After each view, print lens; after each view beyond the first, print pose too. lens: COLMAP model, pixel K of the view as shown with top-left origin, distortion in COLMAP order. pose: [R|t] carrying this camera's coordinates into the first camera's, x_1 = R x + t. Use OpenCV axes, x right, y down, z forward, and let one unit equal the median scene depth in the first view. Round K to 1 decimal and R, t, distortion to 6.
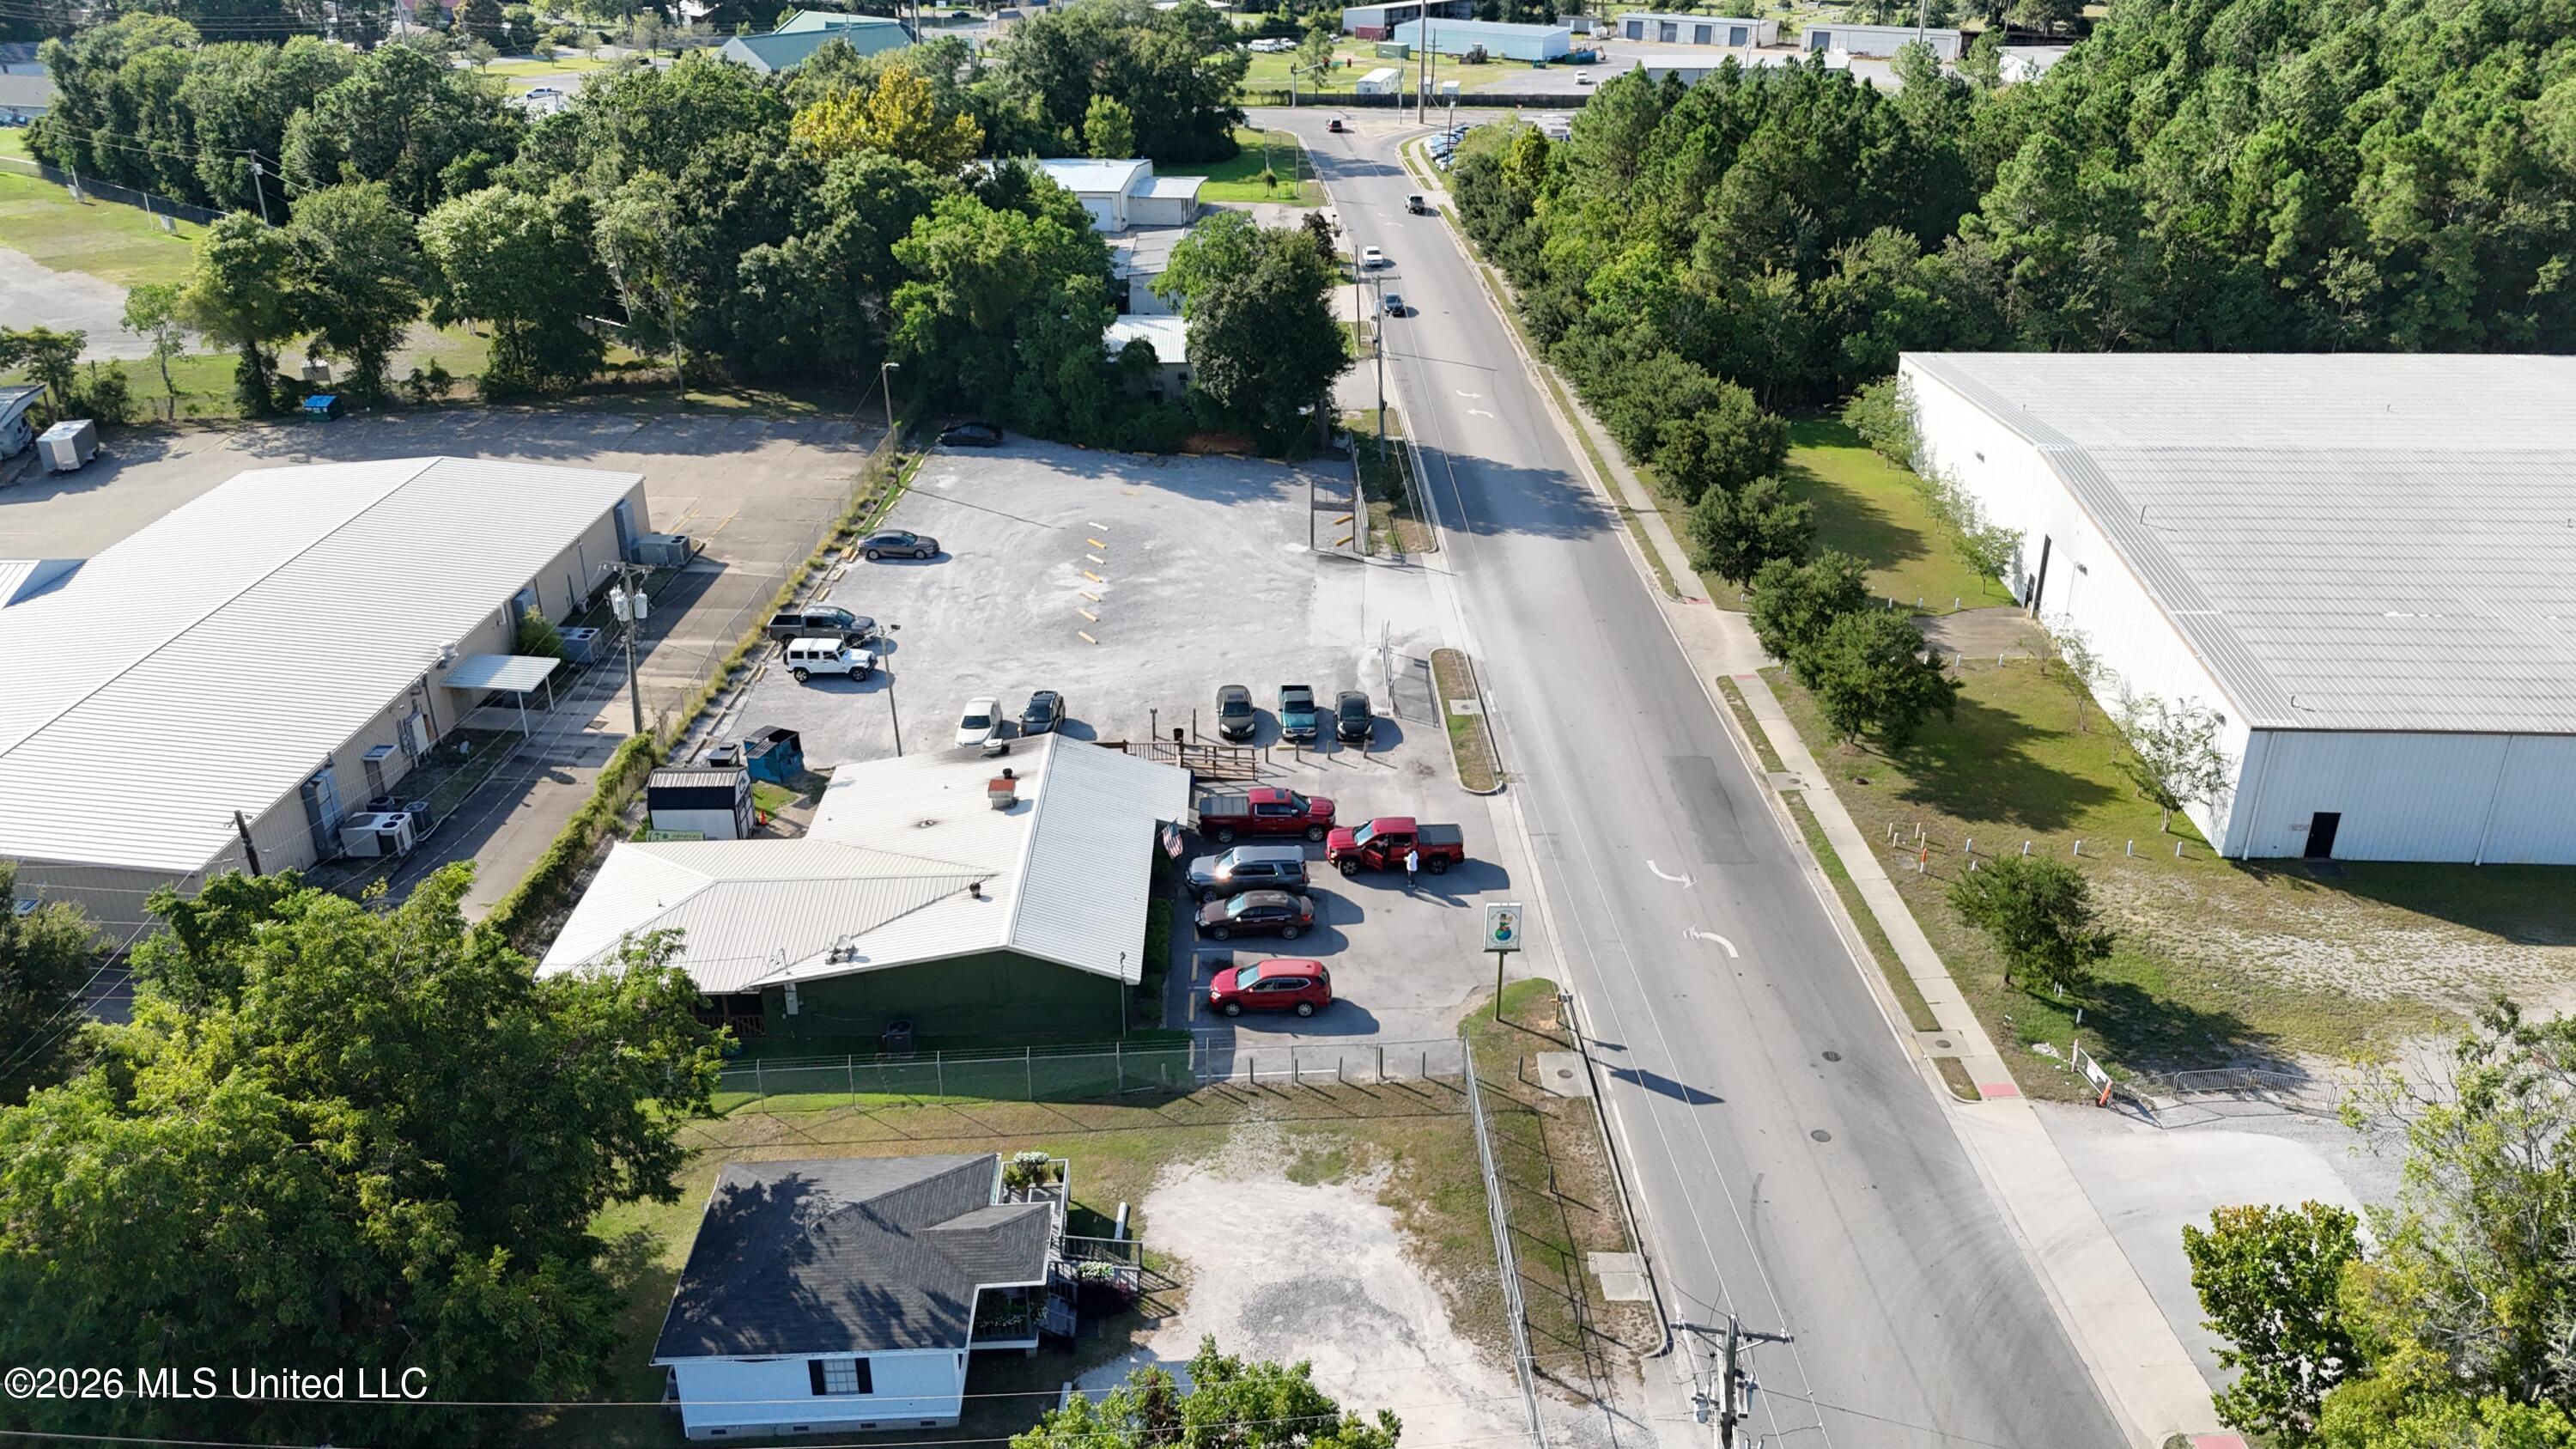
lens RADIAL K [[1895.4, 0, 1294.0], [0, 1895.4, 727.7], [0, 0, 1]] dist [0.082529, -0.104572]
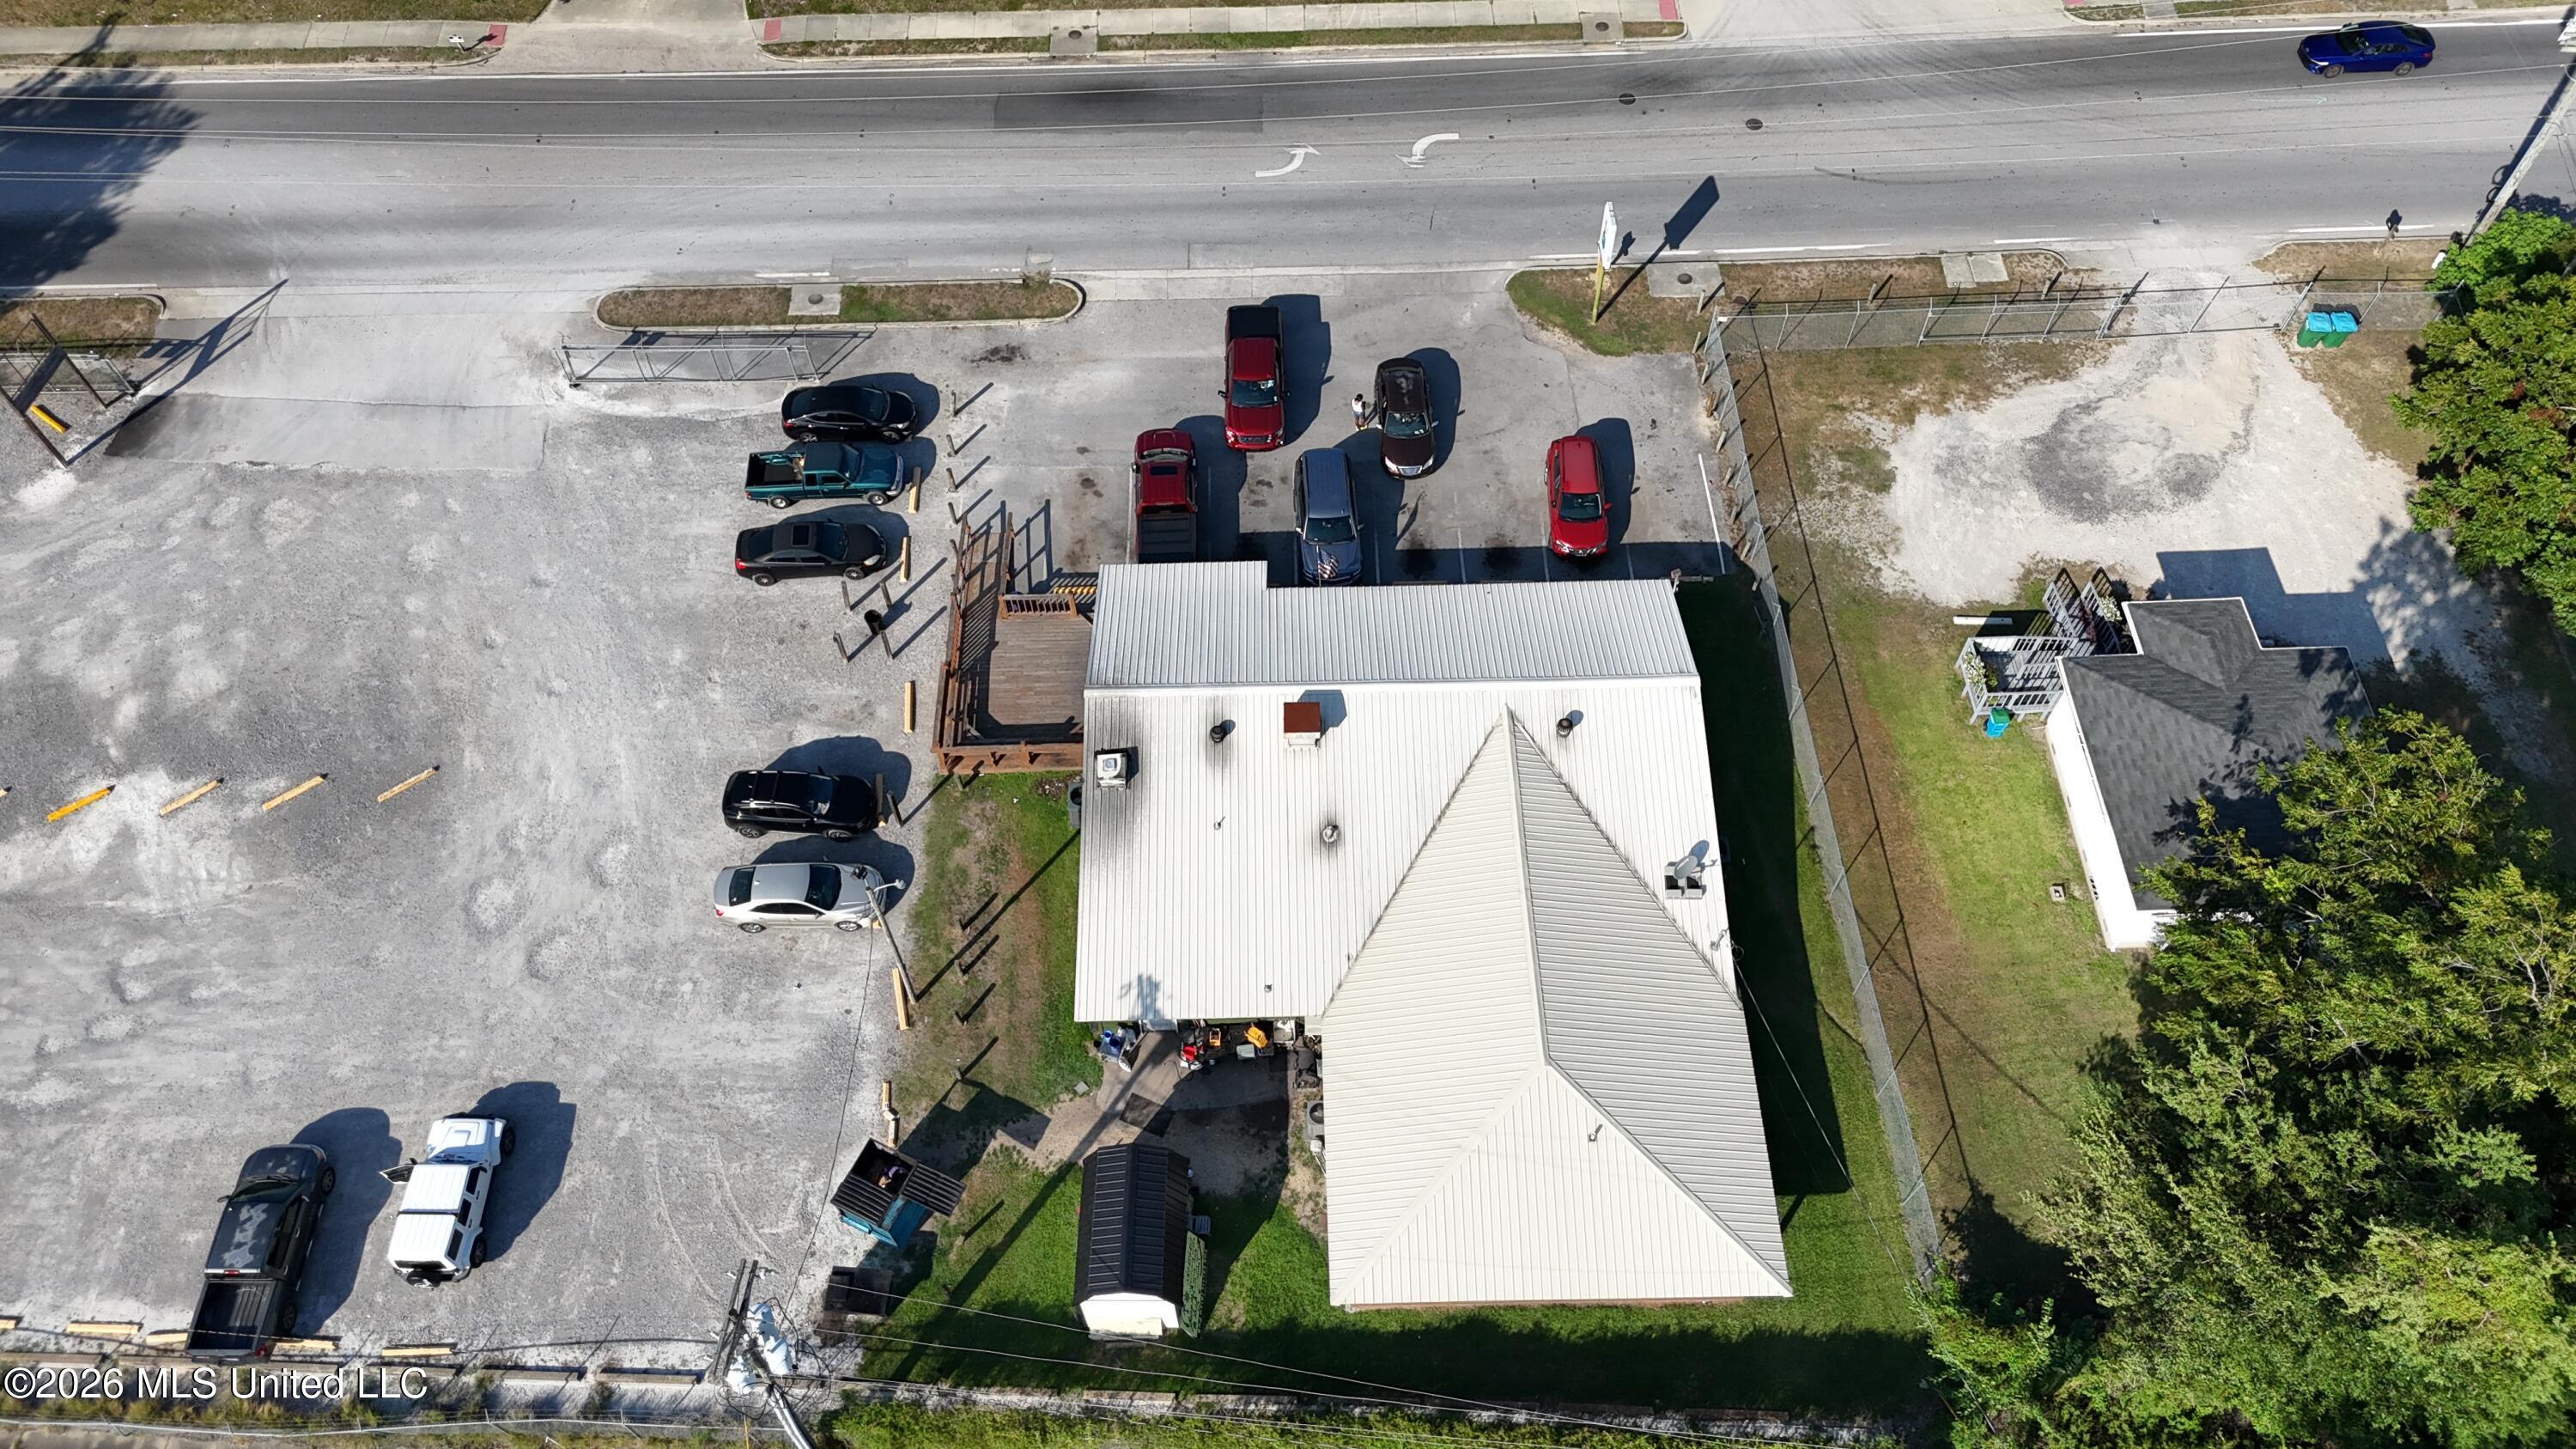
lens RADIAL K [[1900.1, 0, 1297.0], [0, 1900.1, 721.0], [0, 0, 1]] dist [0.072816, -0.078212]
pose [[0.003161, -0.840968, 0.541075, -0.413980], [0.433653, 0.488707, 0.757041, -0.384260], [-0.901074, 0.232246, 0.366234, 0.590738]]
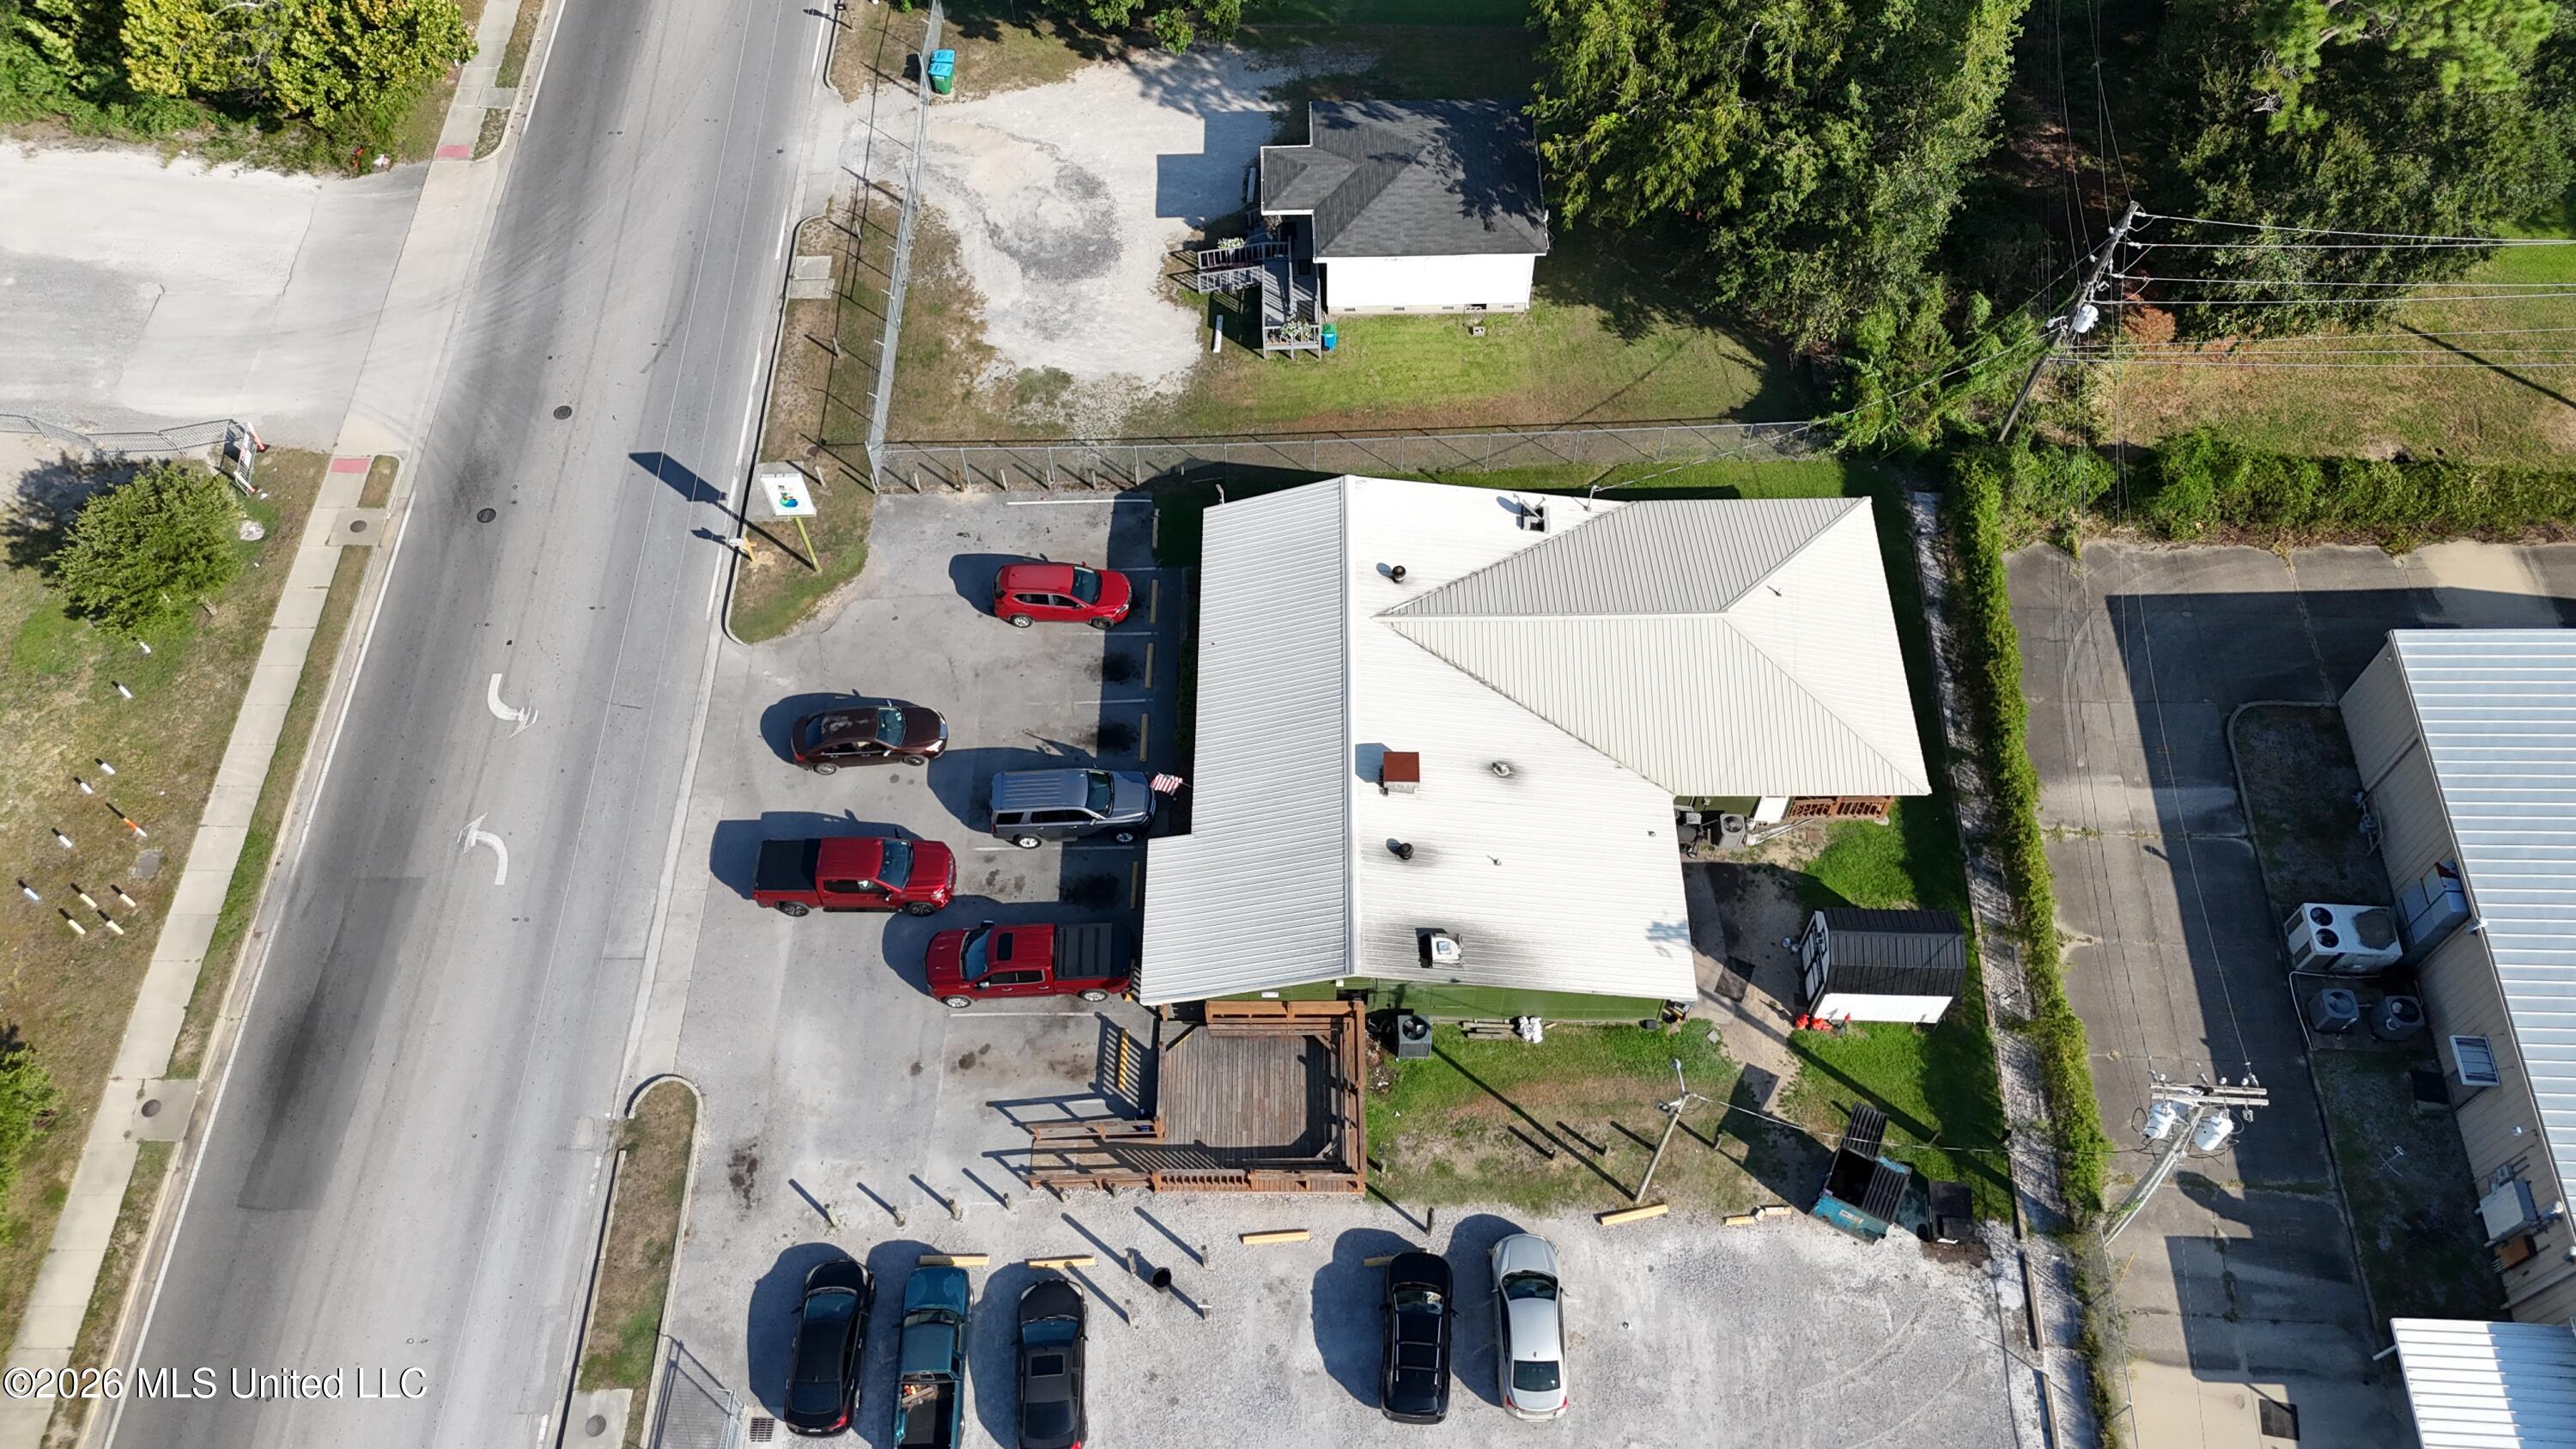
lens RADIAL K [[1900.1, 0, 1297.0], [0, 1900.1, 721.0], [0, 0, 1]] dist [0.072816, -0.078212]
pose [[-0.999607, -0.013003, 0.024819, -0.104397], [0.022854, 0.134057, 0.990710, -0.526366], [-0.016210, 0.990888, -0.133707, 0.847703]]
